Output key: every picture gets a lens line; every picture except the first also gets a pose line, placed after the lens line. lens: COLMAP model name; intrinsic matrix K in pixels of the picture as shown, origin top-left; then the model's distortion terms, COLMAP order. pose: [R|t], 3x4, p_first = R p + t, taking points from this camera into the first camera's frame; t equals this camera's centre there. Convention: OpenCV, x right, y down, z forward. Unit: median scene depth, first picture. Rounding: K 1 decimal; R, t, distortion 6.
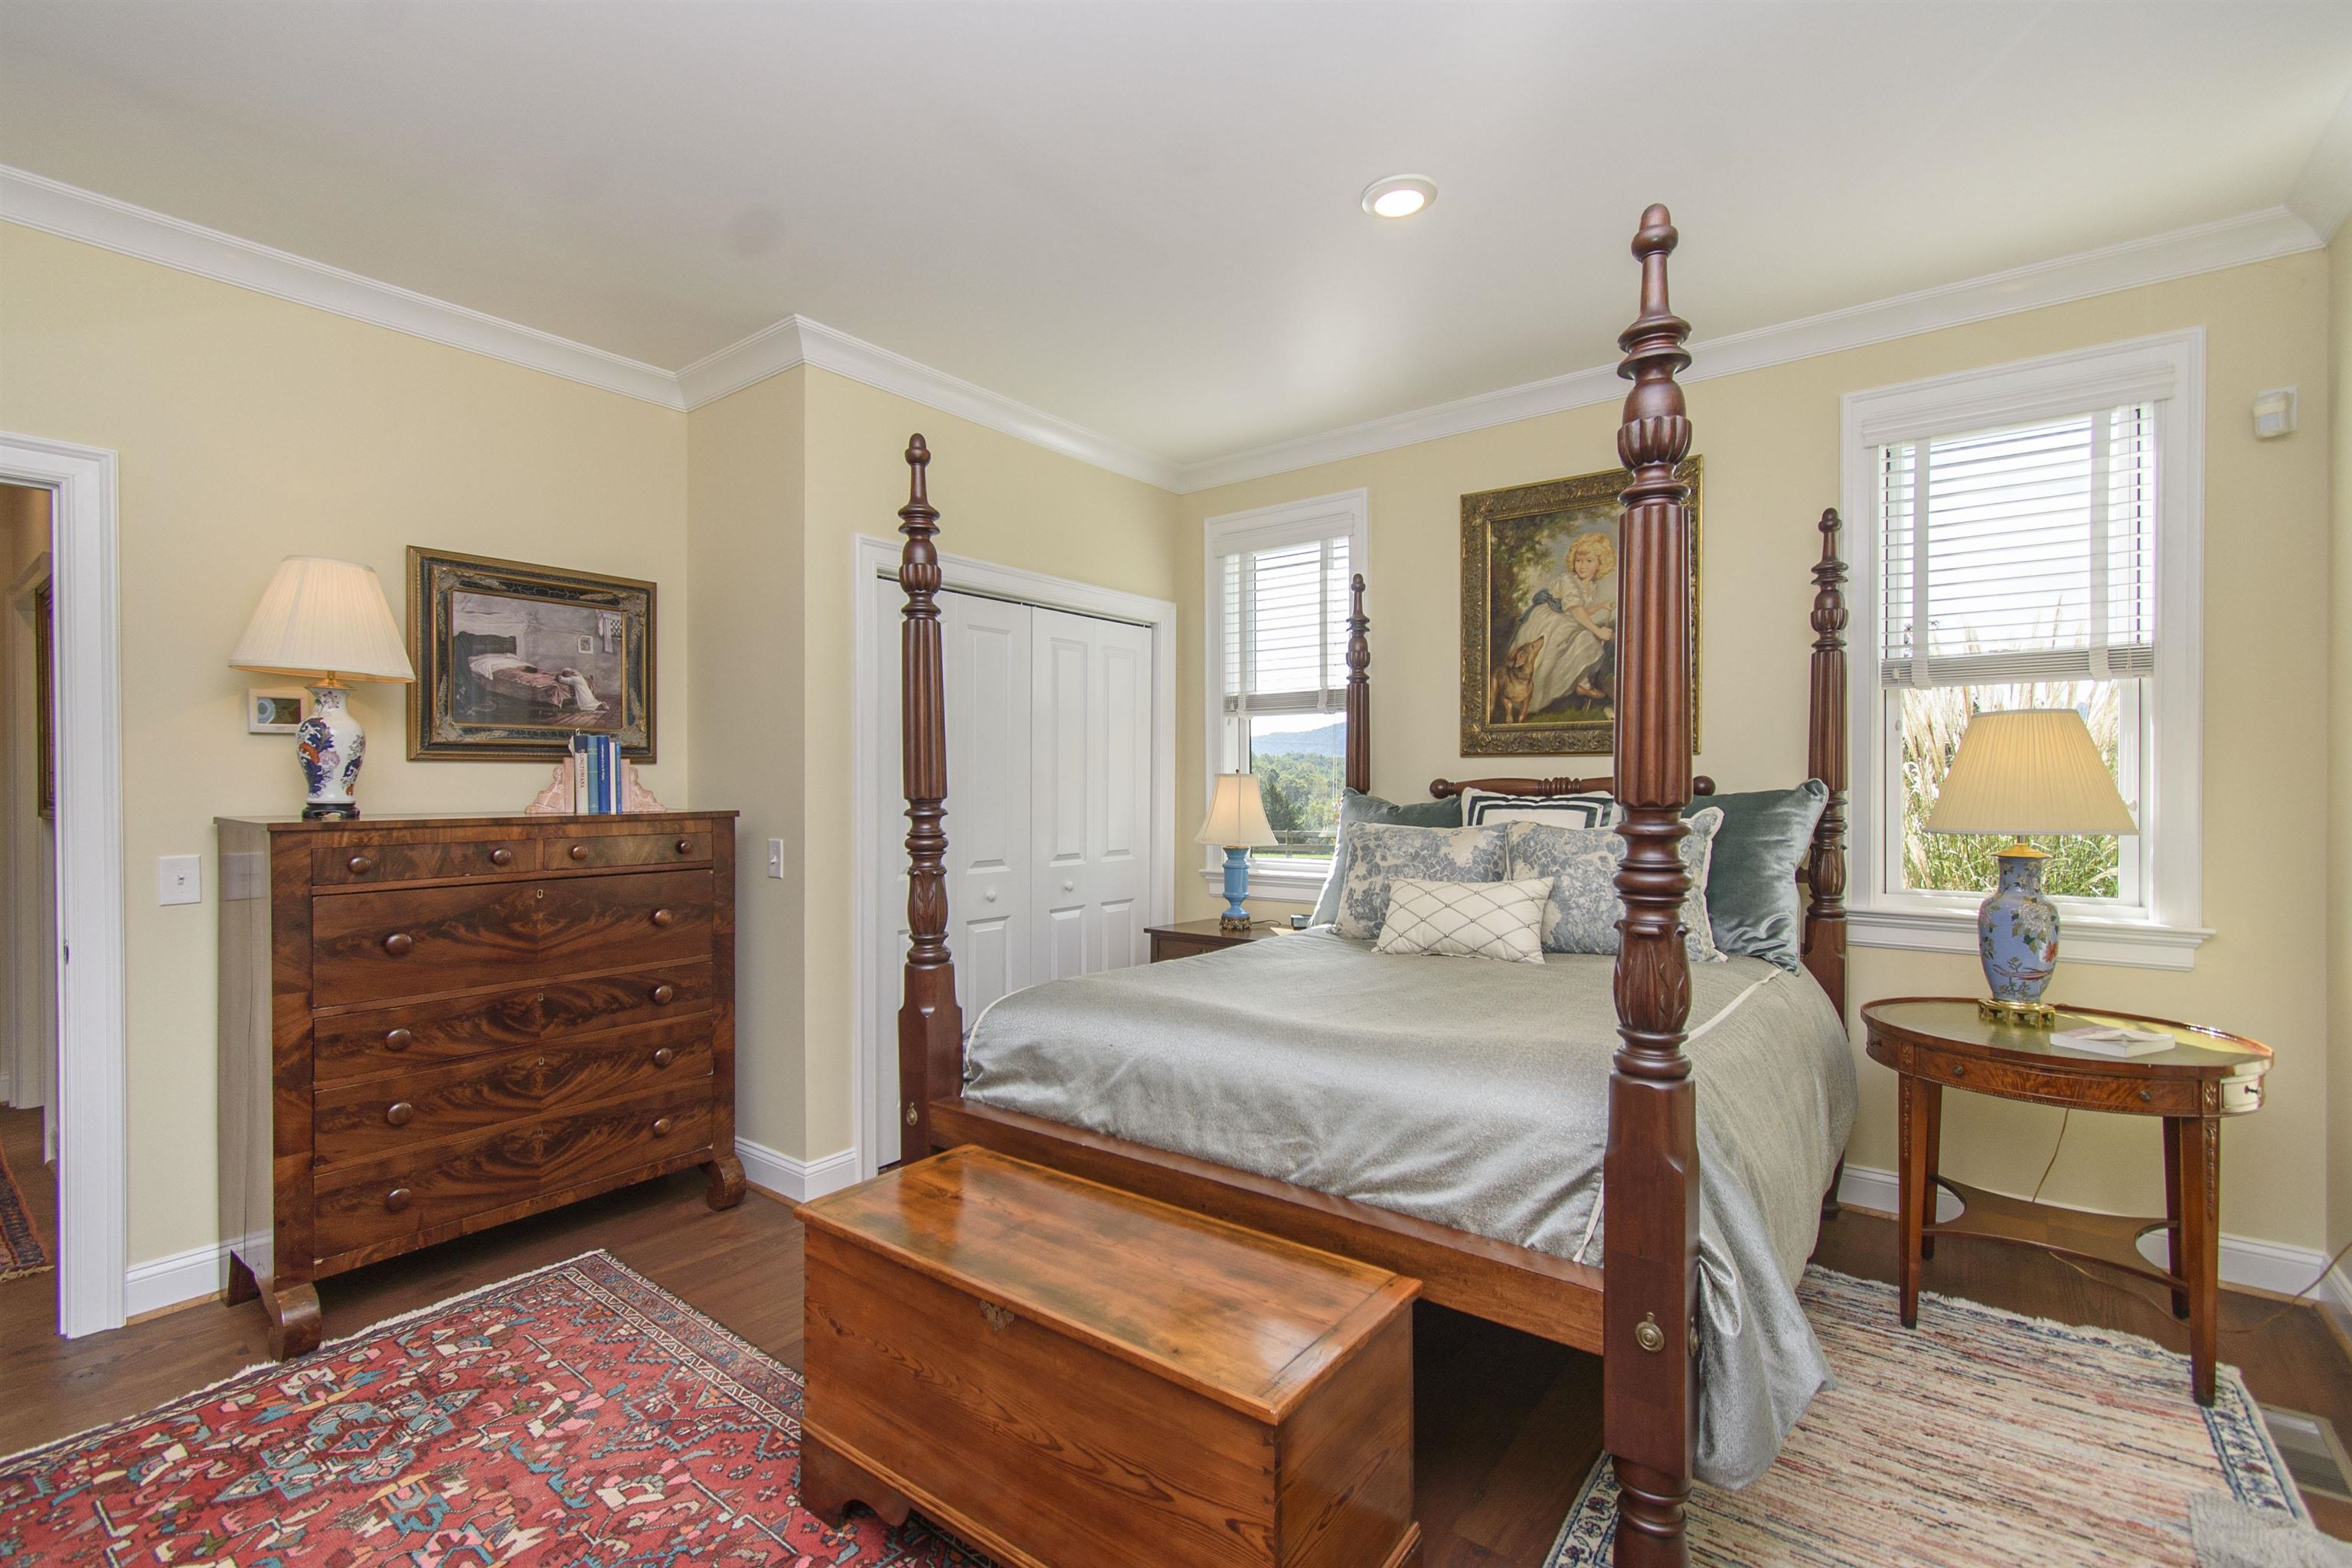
lens RADIAL K [[1046.6, 0, 1166.8], [0, 1046.6, 793.1], [0, 0, 1]] dist [0.000884, -0.000103]
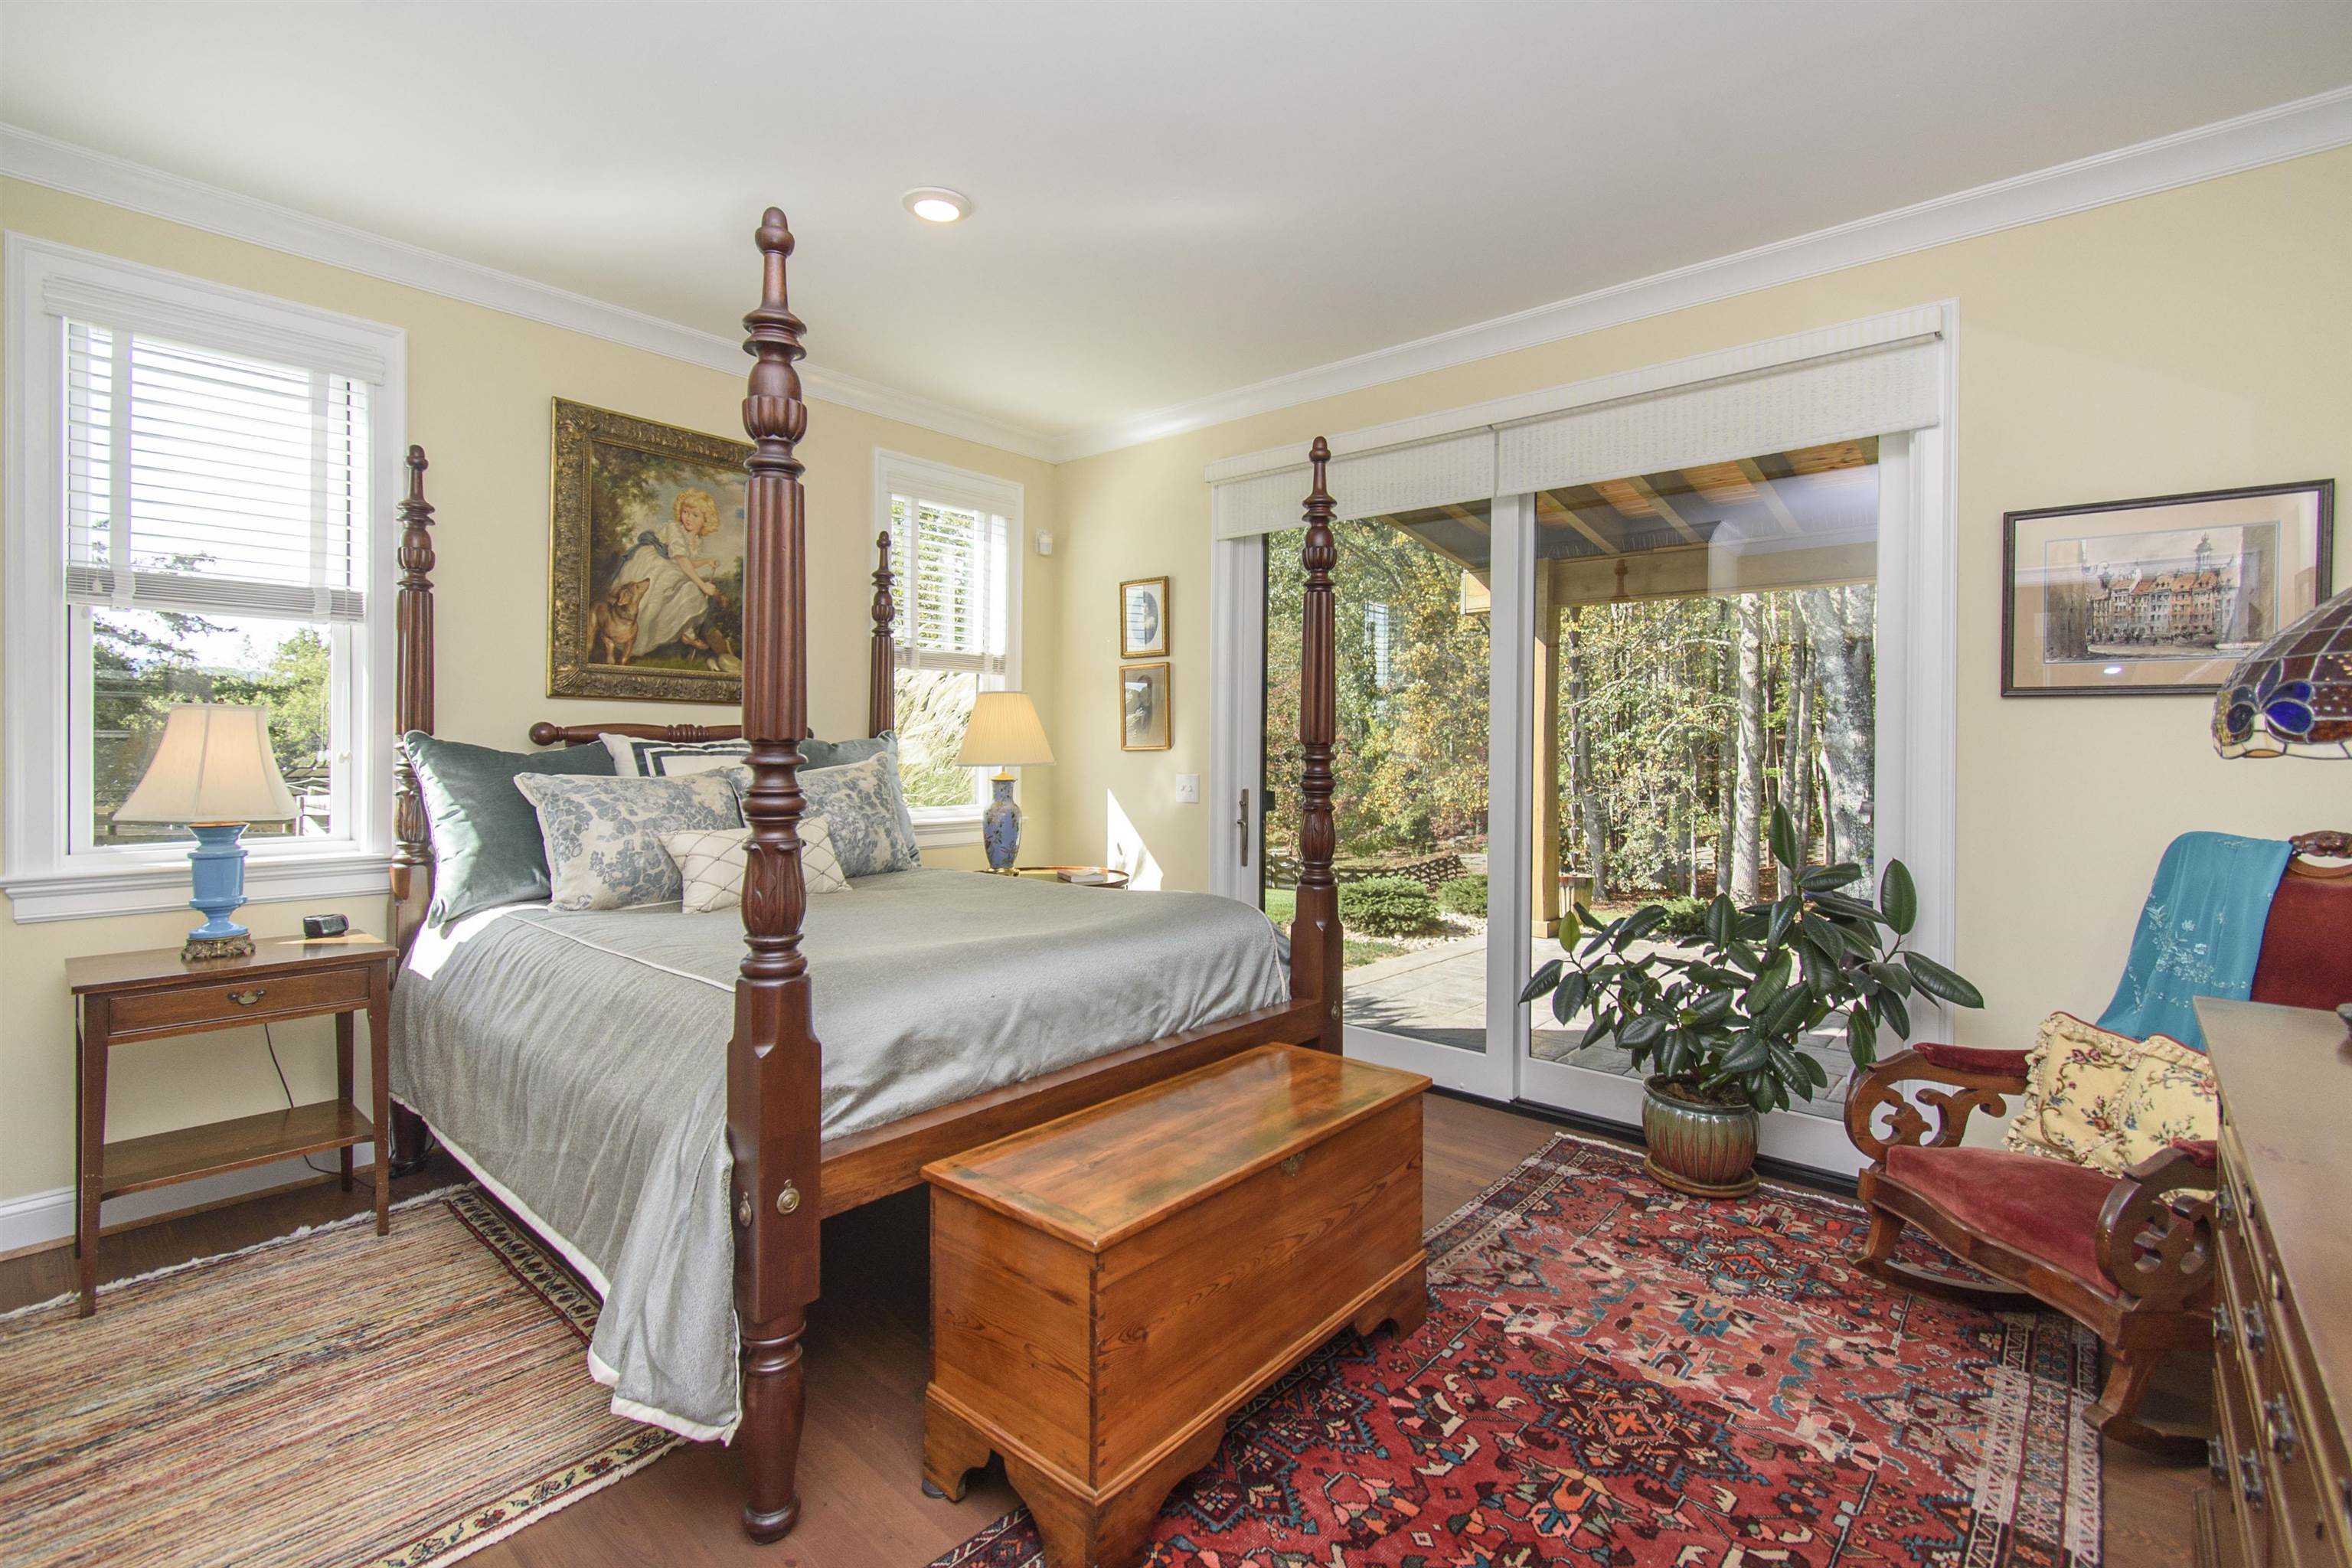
lens RADIAL K [[1045.9, 0, 1172.5], [0, 1045.9, 753.9], [0, 0, 1]] dist [0.023855, -0.000040]
pose [[0.070505, -0.010140, 0.997460, -0.588520], [-0.004040, 0.999937, 0.010450, 0.001302], [-0.997503, -0.004766, 0.070460, 0.443702]]
